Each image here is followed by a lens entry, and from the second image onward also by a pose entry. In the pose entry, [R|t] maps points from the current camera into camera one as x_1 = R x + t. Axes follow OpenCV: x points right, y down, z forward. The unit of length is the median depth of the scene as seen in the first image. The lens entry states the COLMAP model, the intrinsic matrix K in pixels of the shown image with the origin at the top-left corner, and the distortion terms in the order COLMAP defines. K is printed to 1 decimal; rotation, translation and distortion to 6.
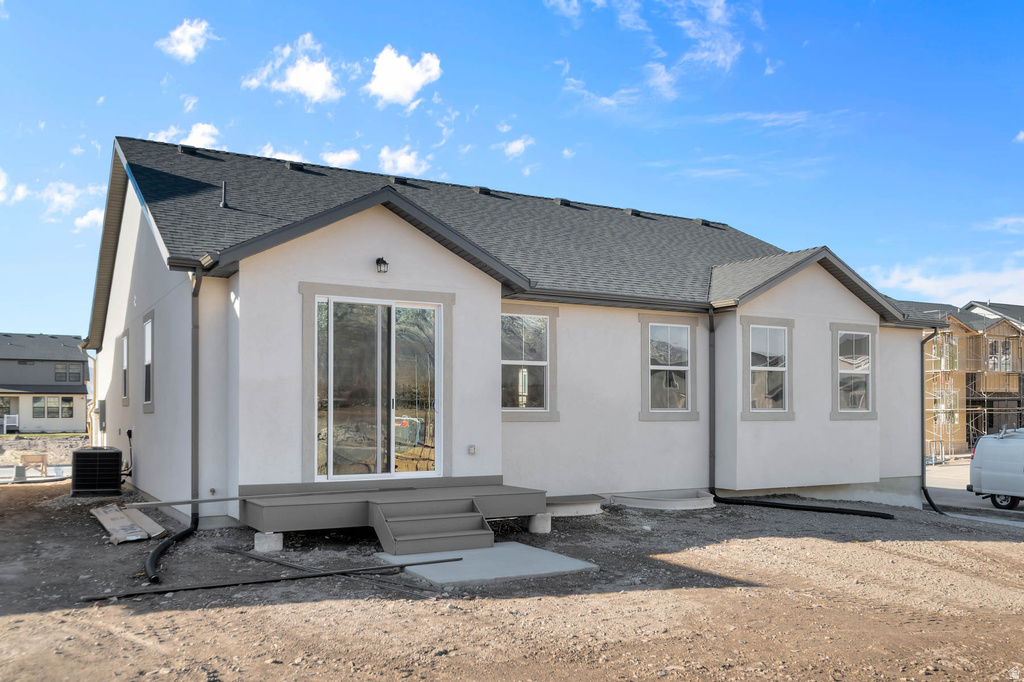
lens RADIAL K [[882.6, 0, 512.0], [0, 882.6, 341.0], [0, 0, 1]] dist [0.051960, -0.001636]
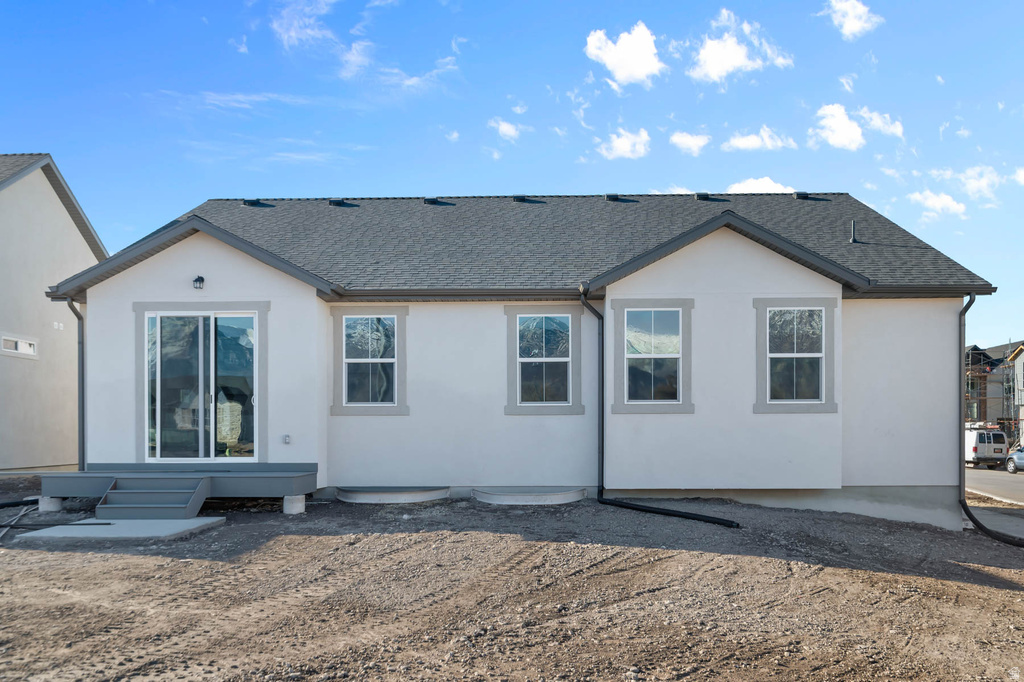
lens RADIAL K [[791.0, 0, 512.0], [0, 791.0, 341.0], [0, 0, 1]] dist [0.007865, 0.003617]
pose [[0.846690, -0.054929, -0.529243, 0.626523], [0.045204, 0.998487, -0.031312, 0.036827], [0.530162, 0.002588, 0.847892, 0.259191]]
